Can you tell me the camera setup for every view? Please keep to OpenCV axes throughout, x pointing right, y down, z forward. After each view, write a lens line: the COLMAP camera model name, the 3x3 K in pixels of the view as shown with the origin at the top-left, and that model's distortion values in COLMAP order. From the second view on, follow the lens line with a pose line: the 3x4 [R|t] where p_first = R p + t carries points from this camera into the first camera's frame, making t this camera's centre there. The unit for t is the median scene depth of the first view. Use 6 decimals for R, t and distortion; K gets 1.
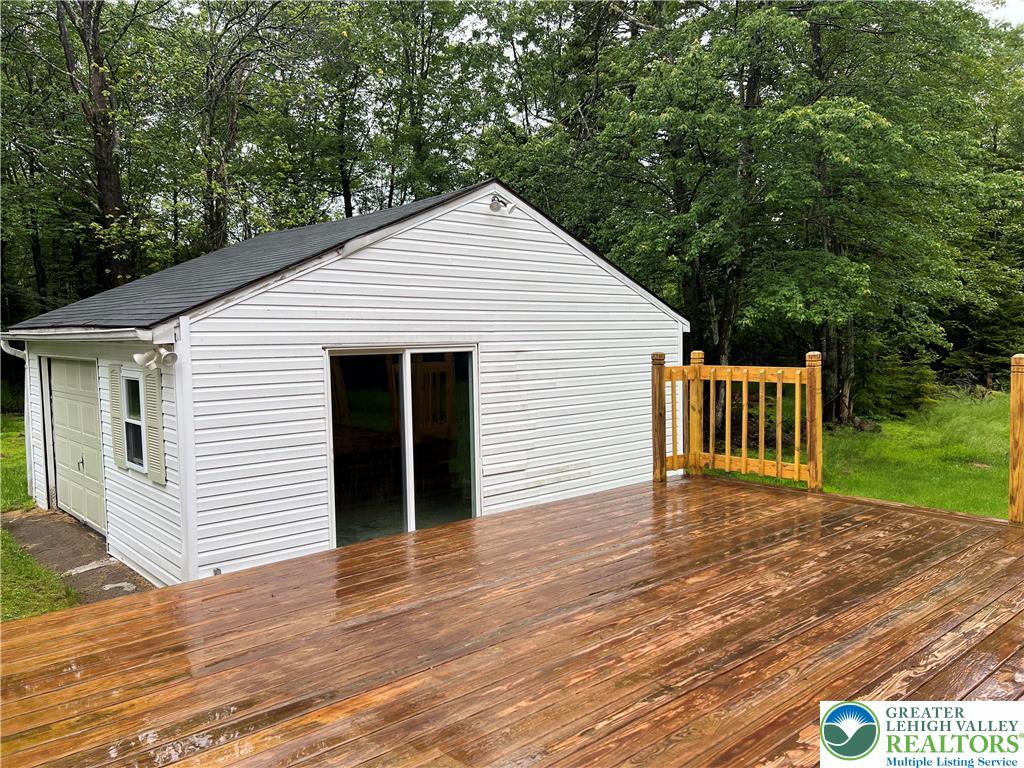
lens RADIAL K [[767.2, 0, 511.4], [0, 767.2, 389.3], [0, 0, 1]] dist [0.027703, -0.001273]
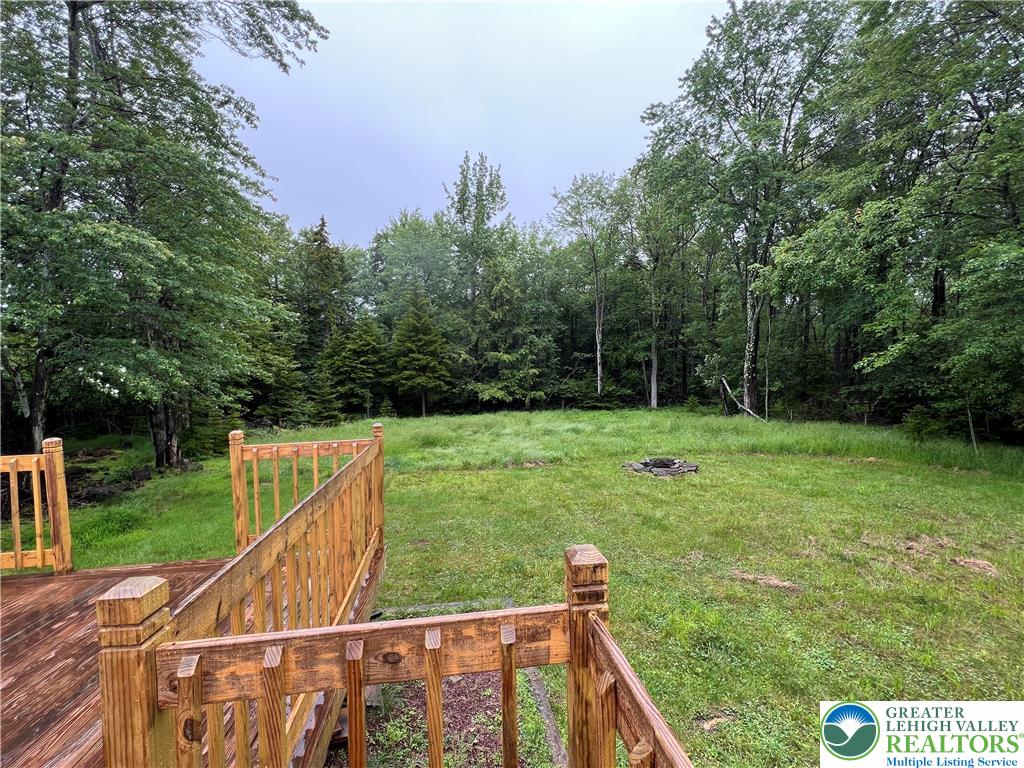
lens RADIAL K [[452.5, 0, 512.0], [0, 452.5, 384.0], [0, 0, 1]] dist [0.000461, 0.000222]
pose [[0.538560, -0.012681, 0.842492, 0.201447], [0.086511, 0.995435, -0.040318, -0.040663], [-0.838134, 0.094598, 0.537198, 0.143043]]
